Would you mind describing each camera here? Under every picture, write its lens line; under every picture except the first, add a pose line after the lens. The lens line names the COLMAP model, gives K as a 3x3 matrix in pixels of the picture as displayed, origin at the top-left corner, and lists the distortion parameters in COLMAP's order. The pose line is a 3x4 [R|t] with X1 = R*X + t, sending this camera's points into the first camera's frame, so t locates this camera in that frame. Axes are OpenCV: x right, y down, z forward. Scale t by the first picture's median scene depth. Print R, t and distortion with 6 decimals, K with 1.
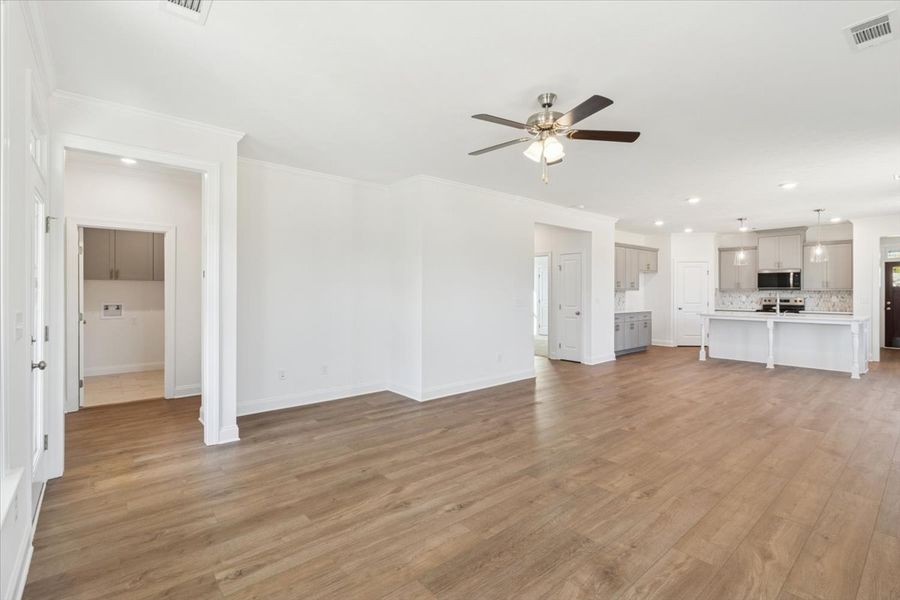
lens RADIAL K [[413.8, 0, 450.8], [0, 413.8, 291.9], [0, 0, 1]] dist [0.000342, 0.000207]
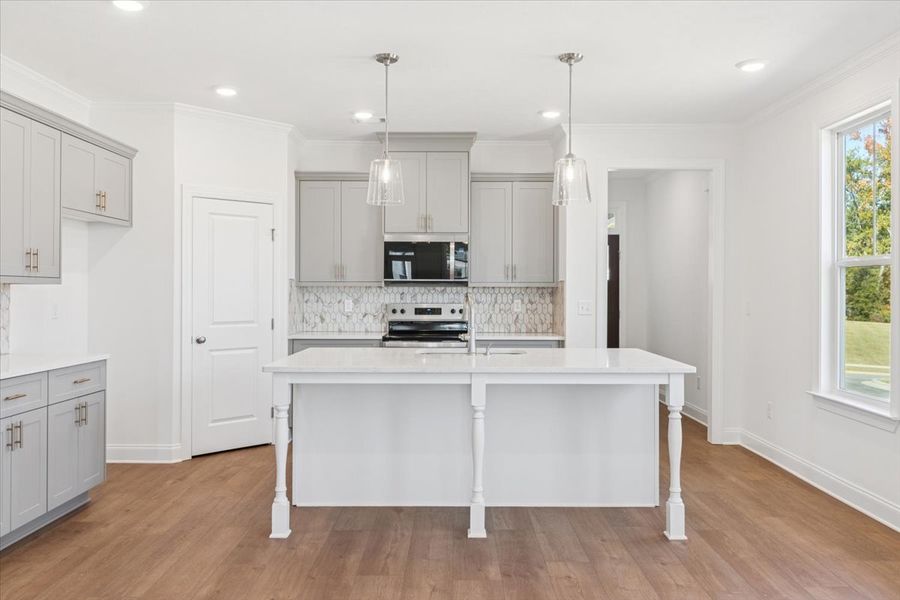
lens RADIAL K [[684.9, 0, 442.3], [0, 684.9, 290.3], [0, 0, 1]] dist [-0.003310, -0.001714]
pose [[0.651246, 0.001570, 0.758865, 0.286155], [-0.001103, 0.999999, -0.001122, 0.001301], [-0.758866, -0.000106, 0.651247, 0.535655]]
